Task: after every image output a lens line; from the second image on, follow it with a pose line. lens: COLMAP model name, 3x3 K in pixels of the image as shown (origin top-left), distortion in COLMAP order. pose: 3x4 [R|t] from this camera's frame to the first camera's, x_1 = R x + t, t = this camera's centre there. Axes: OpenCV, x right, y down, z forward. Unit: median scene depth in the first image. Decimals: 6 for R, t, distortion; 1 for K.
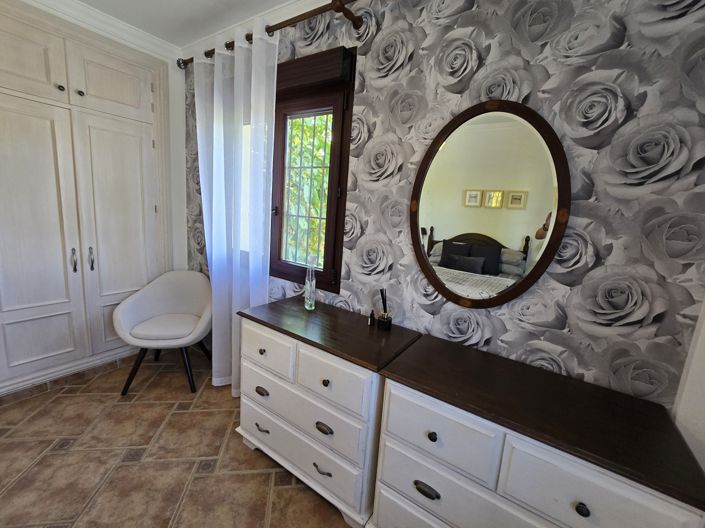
lens RADIAL K [[304.3, 0, 351.6], [0, 304.3, 261.9], [0, 0, 1]] dist [0.000655, 0.000084]
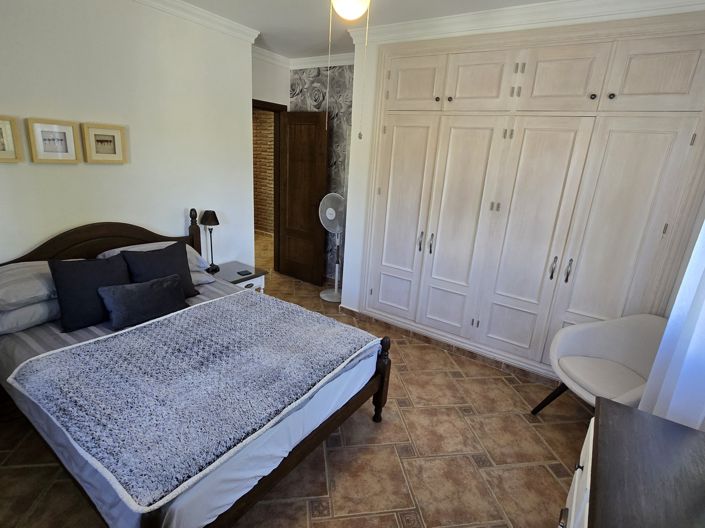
lens RADIAL K [[366.1, 0, 351.8], [0, 366.1, 262.6], [0, 0, 1]] dist [-0.002024, -0.000584]
pose [[0.007681, 0.218072, -0.975902, 0.285587], [-0.237514, 0.948400, 0.210057, -0.128128], [0.971354, 0.230177, 0.059080, 0.298268]]
